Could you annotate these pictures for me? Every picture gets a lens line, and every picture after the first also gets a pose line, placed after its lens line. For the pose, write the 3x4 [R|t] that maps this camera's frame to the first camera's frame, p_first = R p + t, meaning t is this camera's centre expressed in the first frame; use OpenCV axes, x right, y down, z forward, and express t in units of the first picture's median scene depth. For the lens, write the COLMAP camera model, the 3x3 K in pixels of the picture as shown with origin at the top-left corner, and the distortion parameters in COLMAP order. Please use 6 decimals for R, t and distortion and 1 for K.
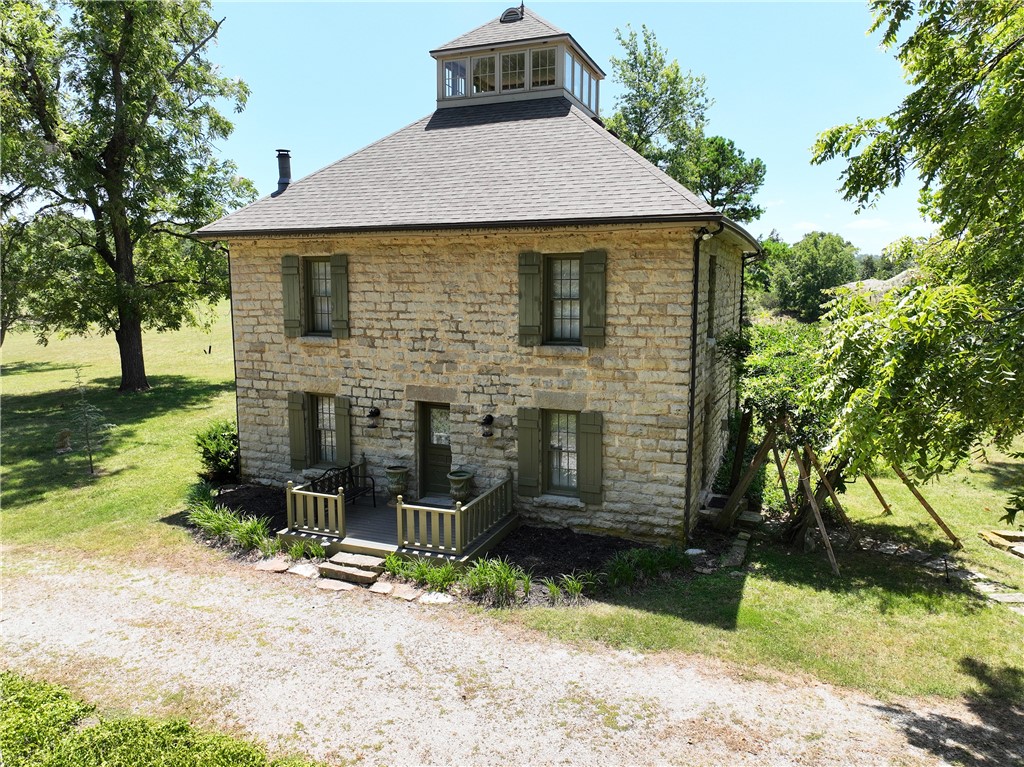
lens RADIAL K [[721.9, 0, 512.0], [0, 721.9, 383.5], [0, 0, 1]] dist [0.002678, 0.001738]
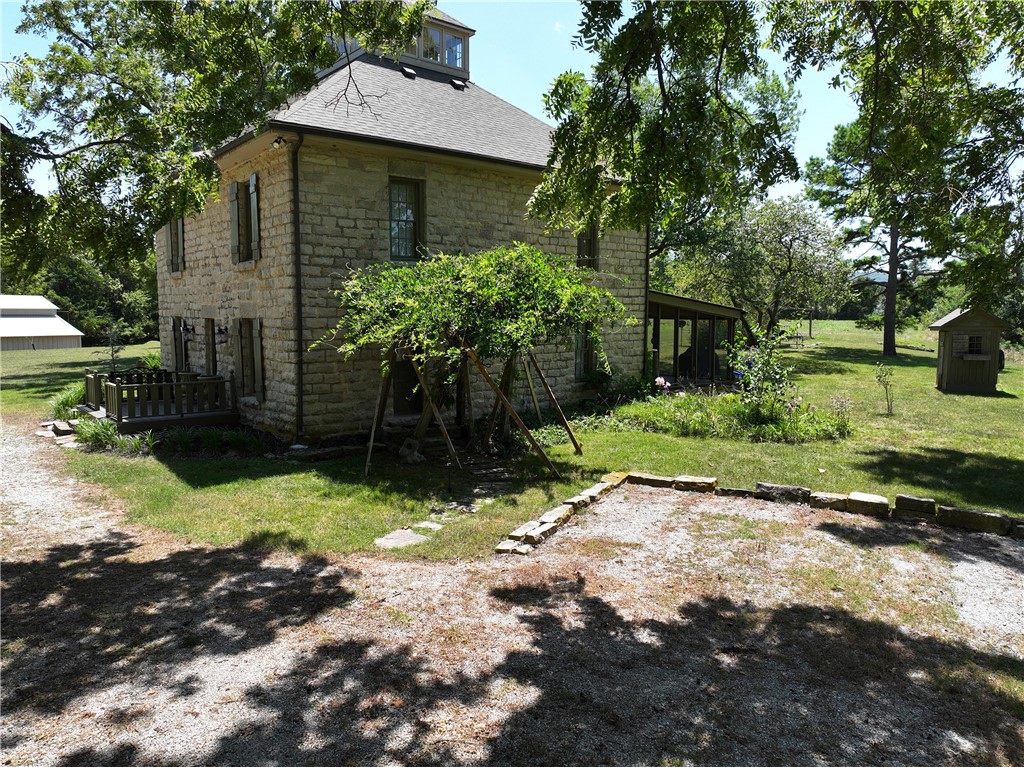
lens RADIAL K [[721.9, 0, 512.0], [0, 721.9, 383.5], [0, 0, 1]] dist [0.002678, 0.001738]
pose [[0.878661, 0.053850, -0.474400, 0.919608], [-0.067735, 0.997629, -0.012214, 0.118691], [0.472617, 0.042865, 0.880225, 0.191247]]
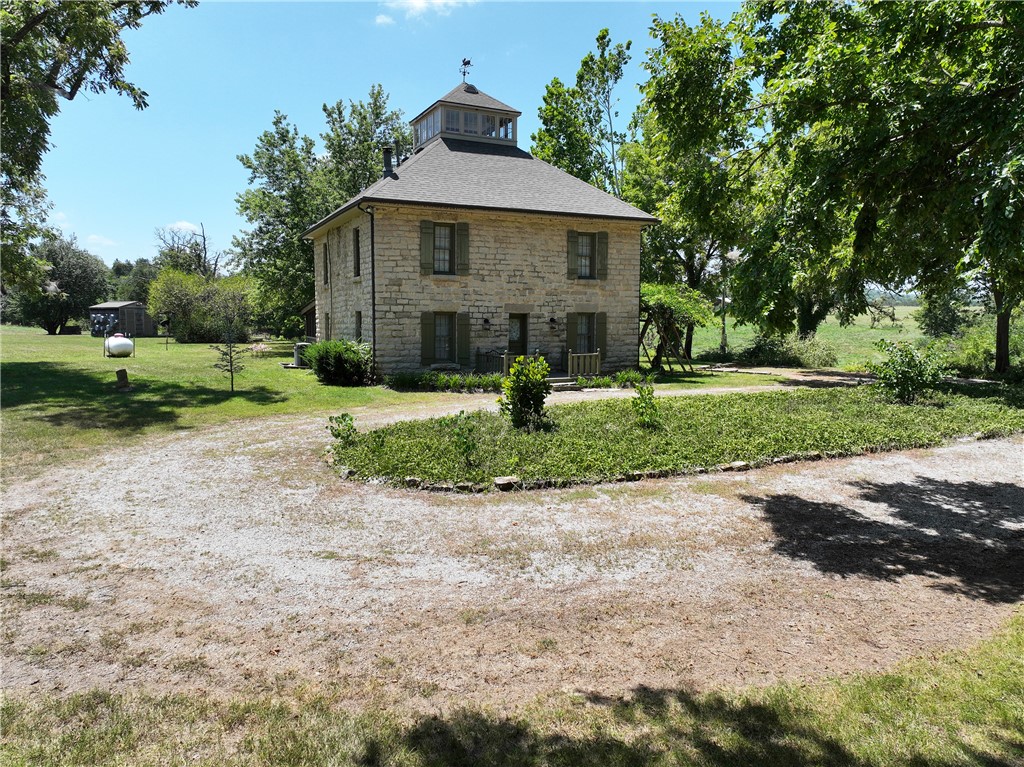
lens RADIAL K [[721.9, 0, 512.0], [0, 721.9, 383.5], [0, 0, 1]] dist [0.002678, 0.001738]
pose [[0.664436, -0.064340, 0.744571, -1.443722], [0.101158, 0.994861, -0.004303, 0.202994], [-0.740468, 0.078178, 0.667530, -0.129080]]
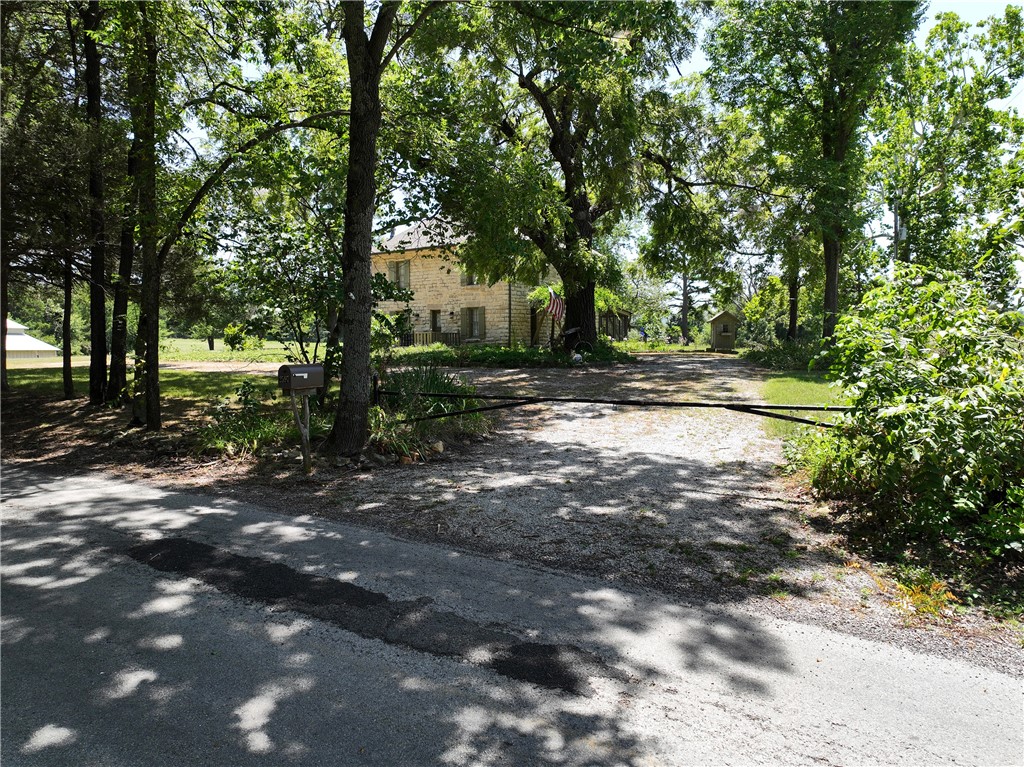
lens RADIAL K [[721.9, 0, 512.0], [0, 721.9, 383.5], [0, 0, 1]] dist [0.002678, 0.001738]
pose [[0.974286, 0.003821, -0.225282, 0.825680], [-0.022384, 0.996551, -0.079901, 0.538627], [0.224200, 0.082889, 0.971012, -1.659226]]
